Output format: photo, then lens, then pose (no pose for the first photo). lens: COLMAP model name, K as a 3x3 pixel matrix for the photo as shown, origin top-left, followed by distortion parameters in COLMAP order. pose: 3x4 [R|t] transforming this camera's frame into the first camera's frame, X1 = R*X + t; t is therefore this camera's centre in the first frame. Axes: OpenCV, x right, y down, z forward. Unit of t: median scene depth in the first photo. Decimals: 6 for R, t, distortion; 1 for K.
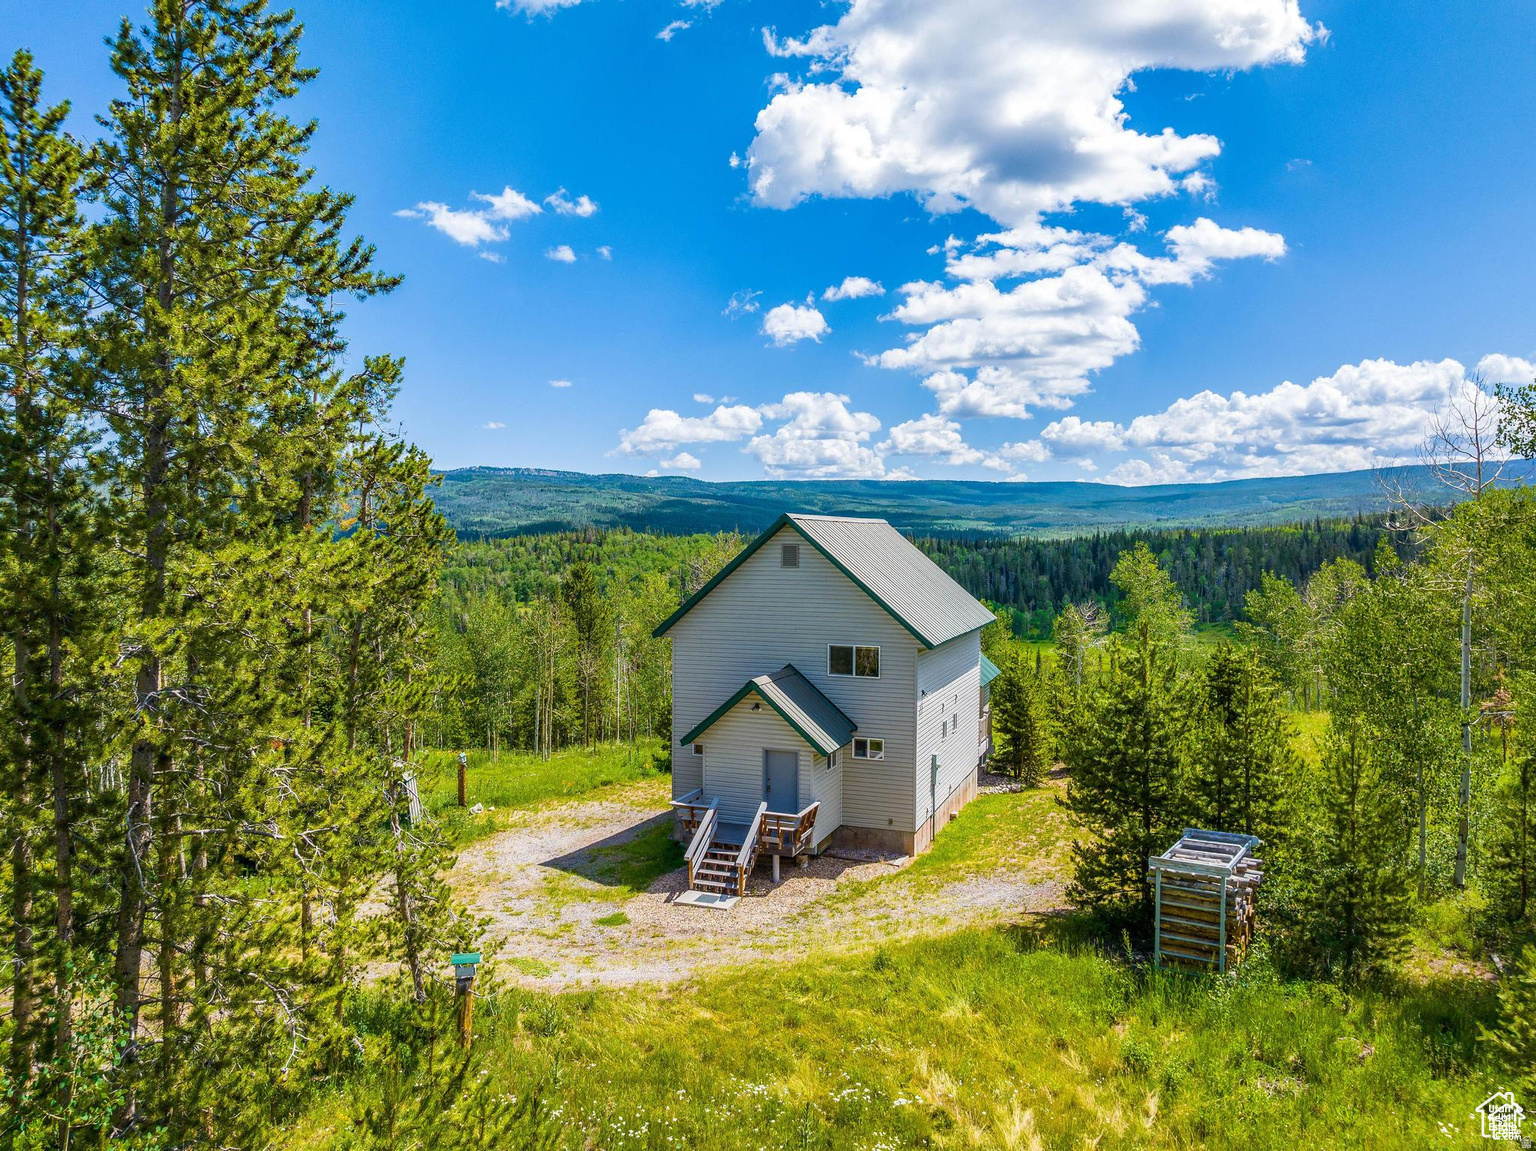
lens RADIAL K [[1075.4, 0, 768.0], [0, 1075.4, 575.5], [0, 0, 1]] dist [-0.042437, -0.000644]
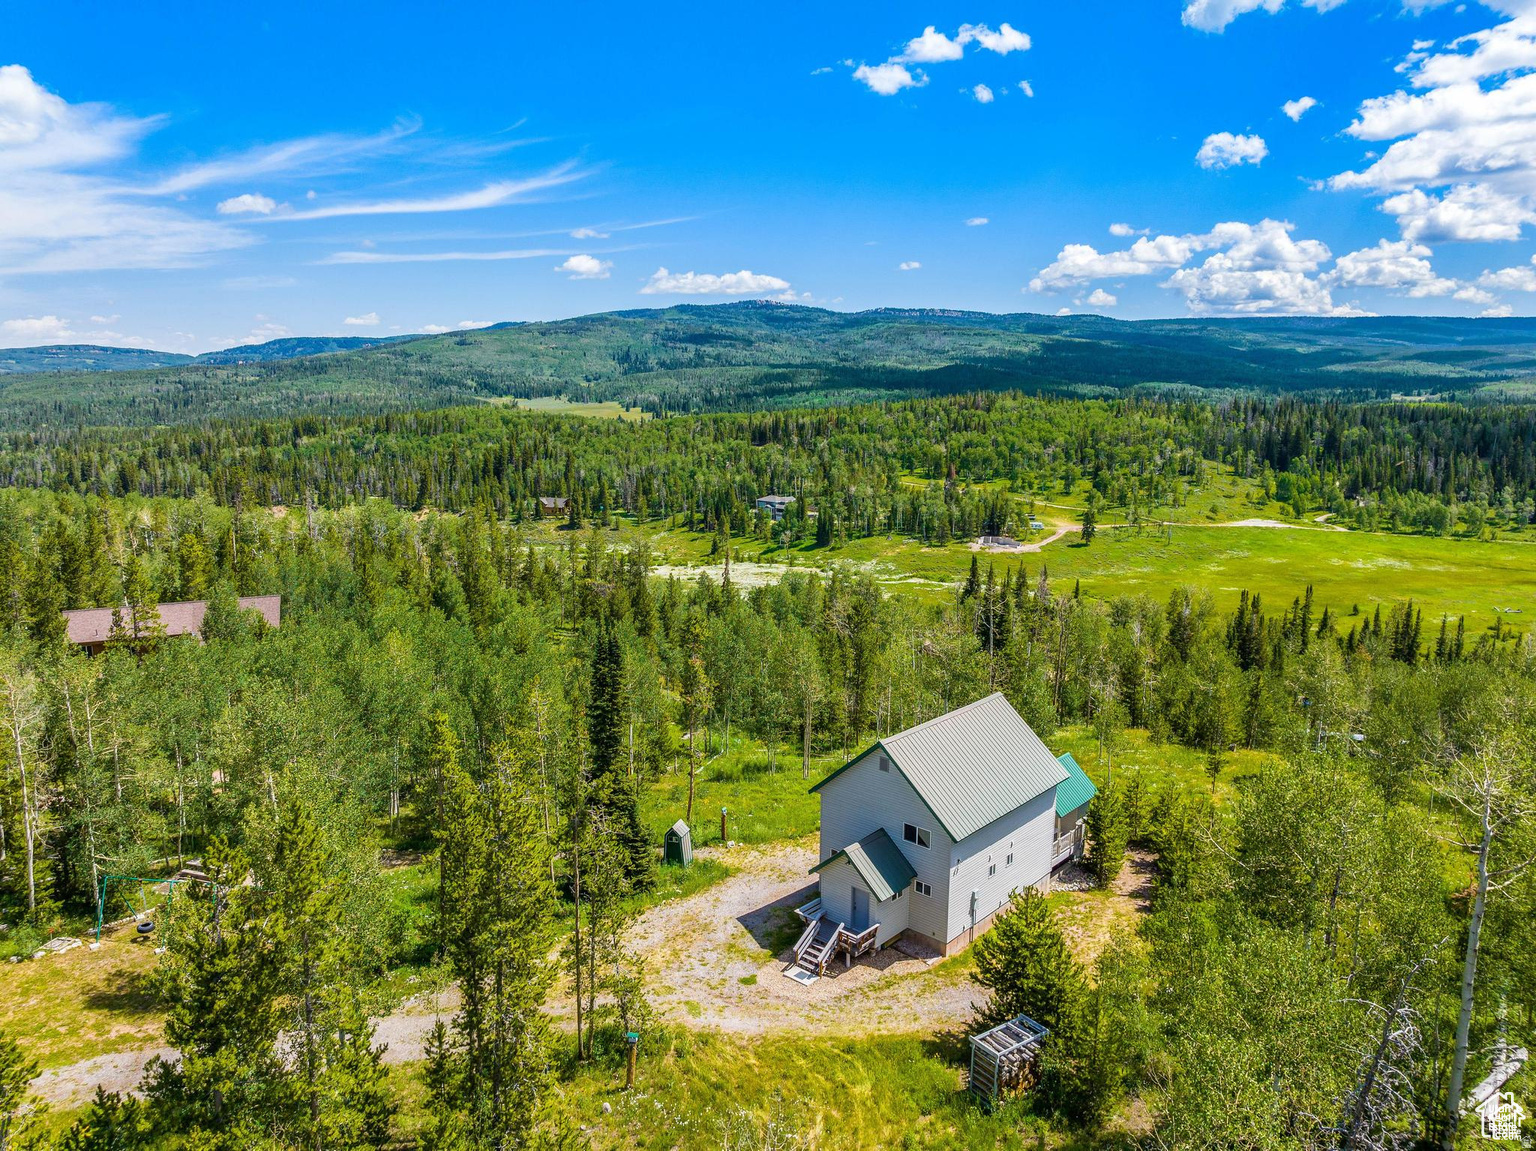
lens RADIAL K [[1075.4, 0, 768.0], [0, 1075.4, 575.5], [0, 0, 1]] dist [-0.042437, -0.000644]
pose [[0.932792, 0.064668, -0.354565, 0.423234], [-0.012122, 0.988844, 0.148462, -0.551552], [0.360210, -0.134186, 0.923170, -0.523755]]
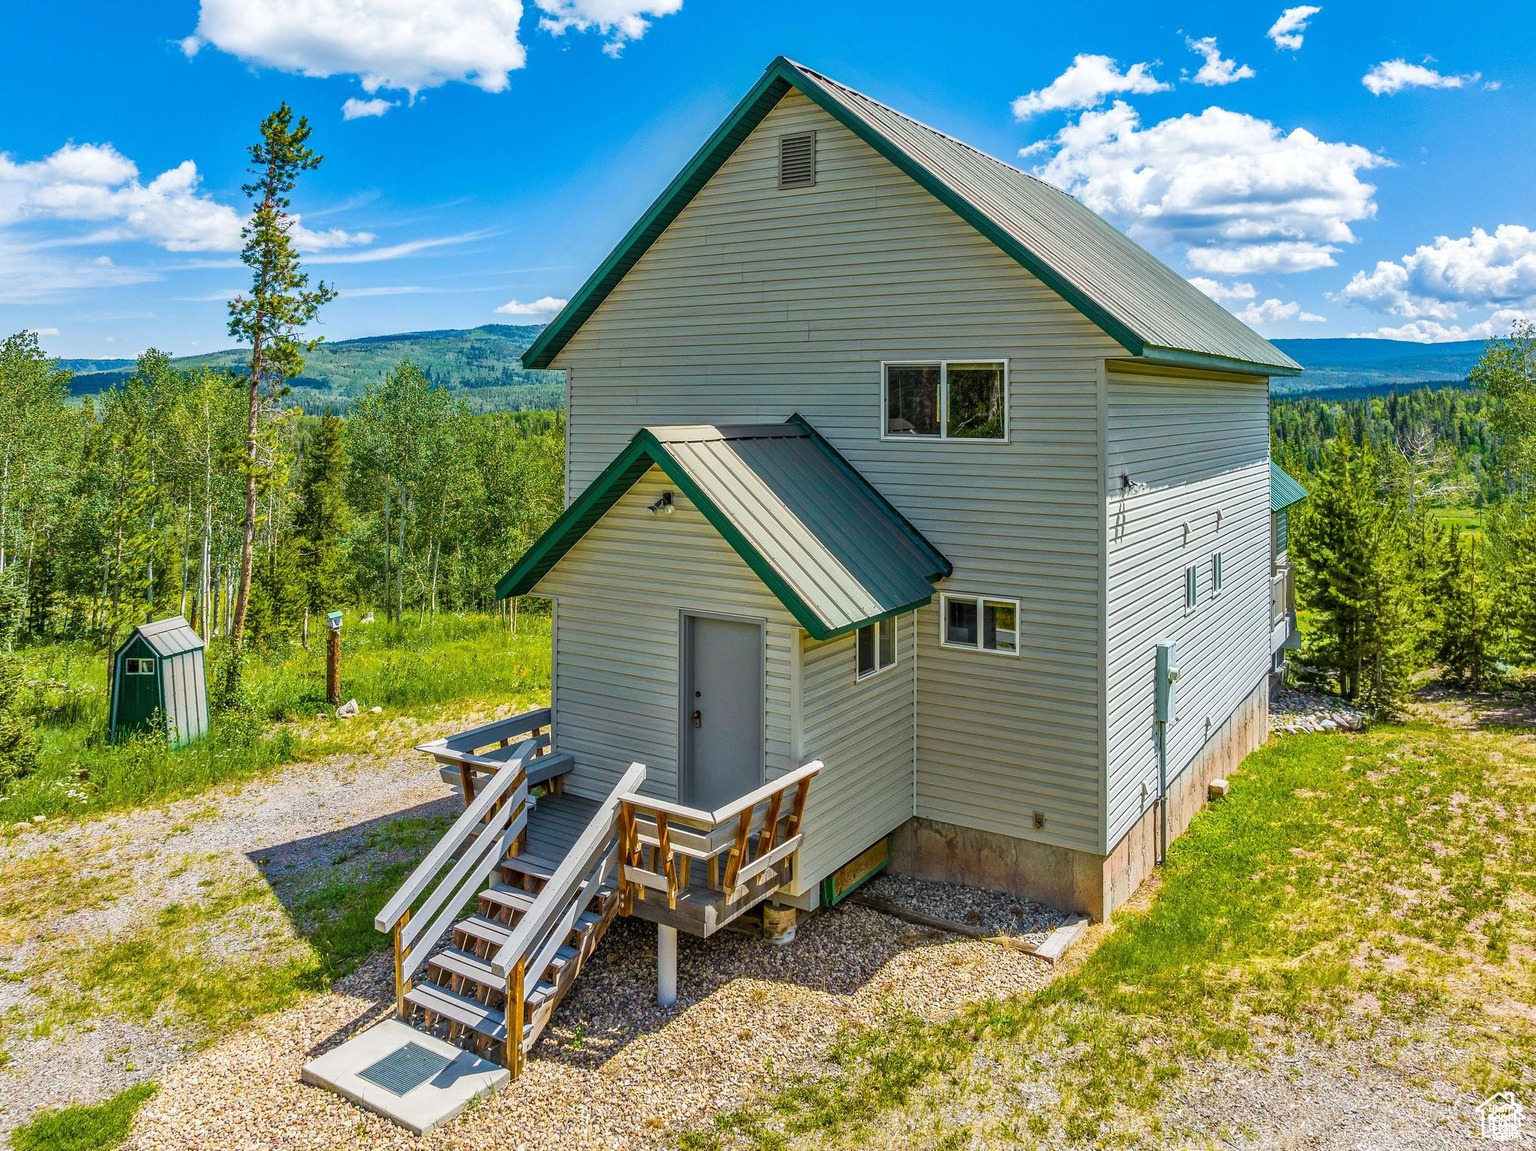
lens RADIAL K [[1131.4, 0, 778.0], [0, 1131.4, 378.3], [0, 0, 1]] dist [-0.031806, 0.002442]
pose [[0.979666, -0.006147, -0.200539, 0.105370], [-0.005405, 0.998359, -0.057005, 0.097361], [0.200560, 0.056930, 0.978026, 0.588504]]
